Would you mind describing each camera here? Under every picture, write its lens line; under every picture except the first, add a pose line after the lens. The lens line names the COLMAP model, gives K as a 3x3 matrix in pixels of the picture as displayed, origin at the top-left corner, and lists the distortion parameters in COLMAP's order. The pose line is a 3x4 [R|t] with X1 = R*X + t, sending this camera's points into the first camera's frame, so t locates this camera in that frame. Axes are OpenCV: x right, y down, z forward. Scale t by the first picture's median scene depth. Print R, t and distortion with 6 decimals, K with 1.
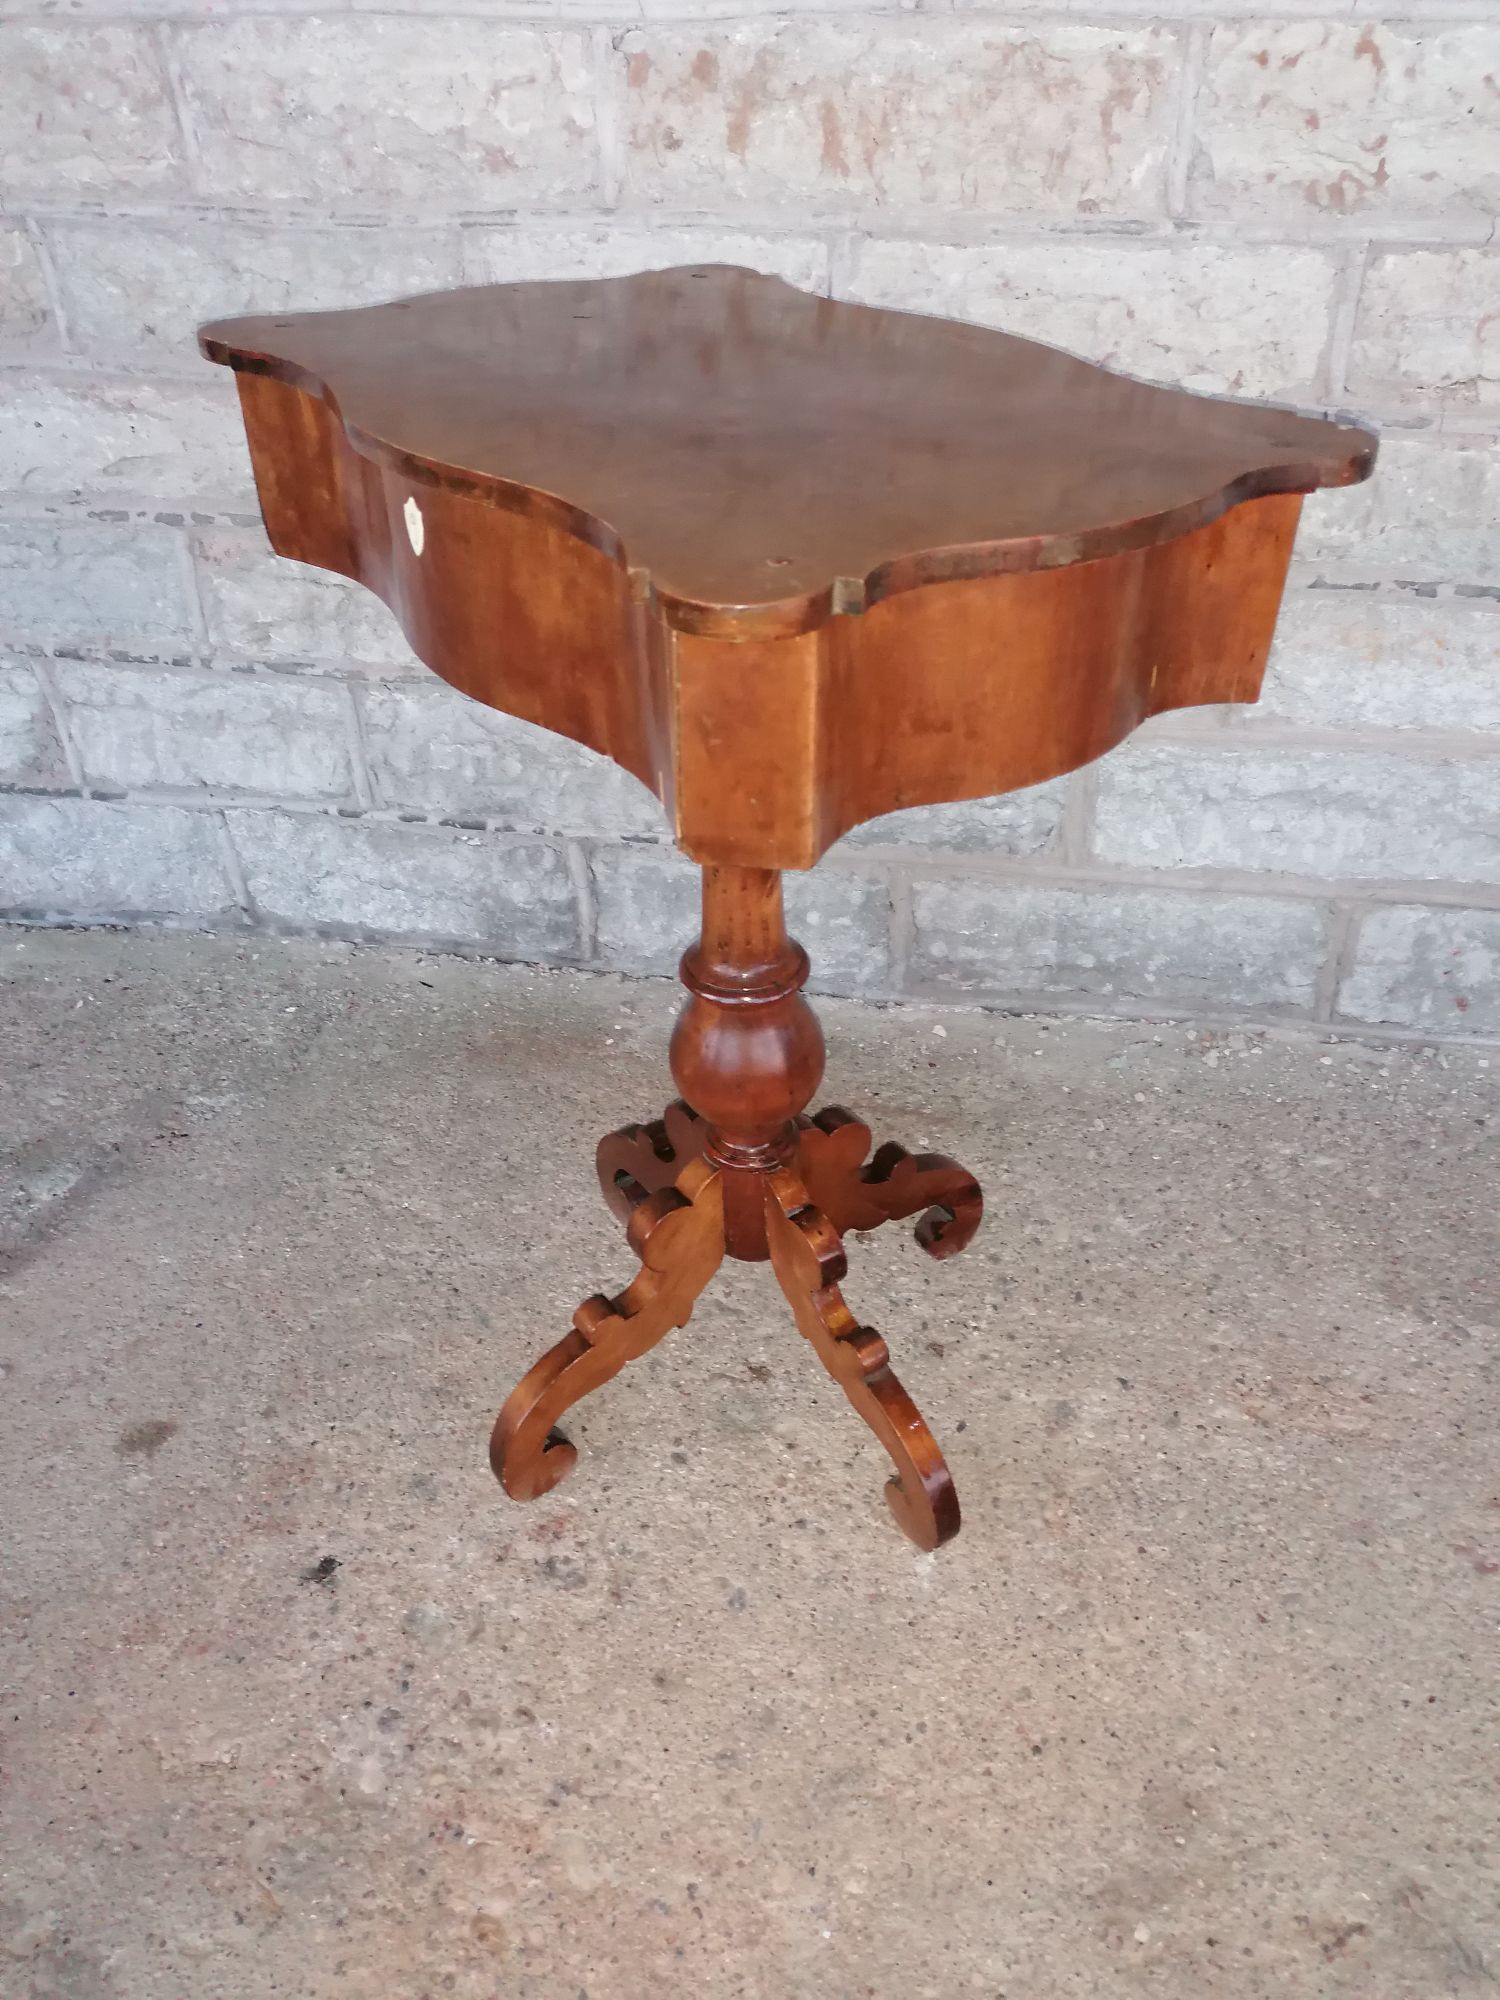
lens RADIAL K [[1492.8, 0, 768.1], [0, 1492.8, 1011.1], [0, 0, 1]] dist [0.038295, -0.016380]
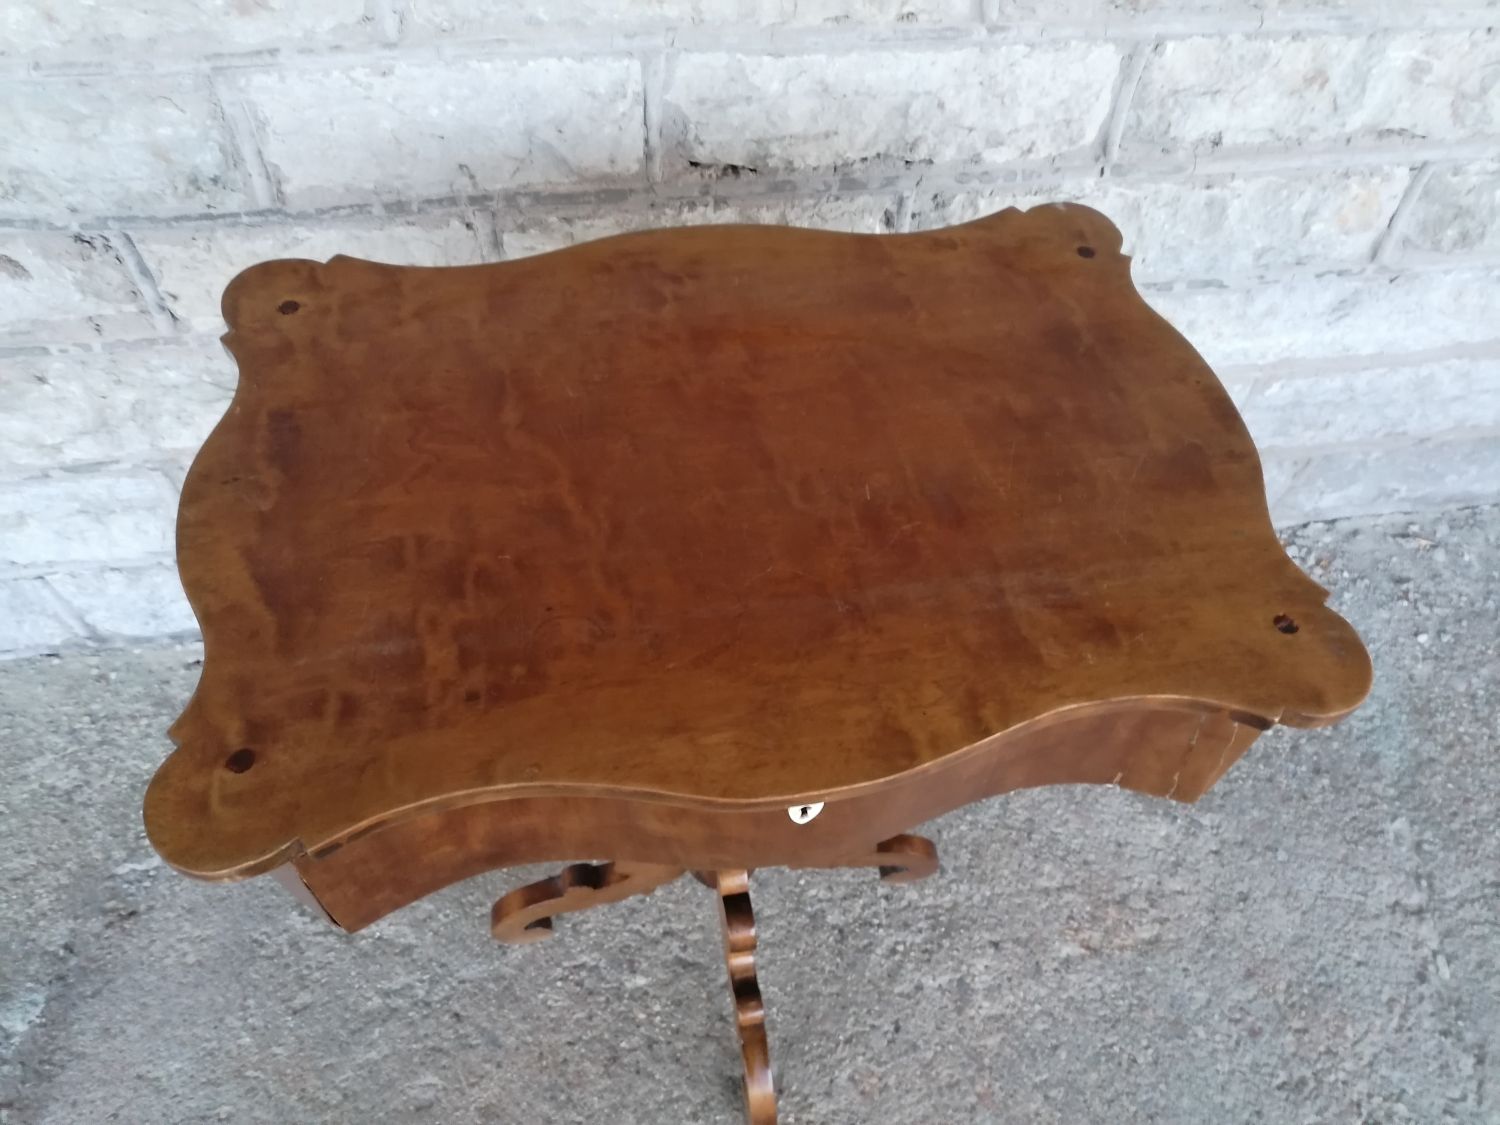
lens RADIAL K [[1119.6, 0, 760.0], [0, 1119.6, 551.1], [0, 0, 1]] dist [0.038295, -0.016380]
pose [[0.943498, -0.222629, 0.245454, -0.128879], [0.132090, 0.931984, 0.337578, -0.442549], [-0.303913, -0.286082, 0.908732, 0.244045]]
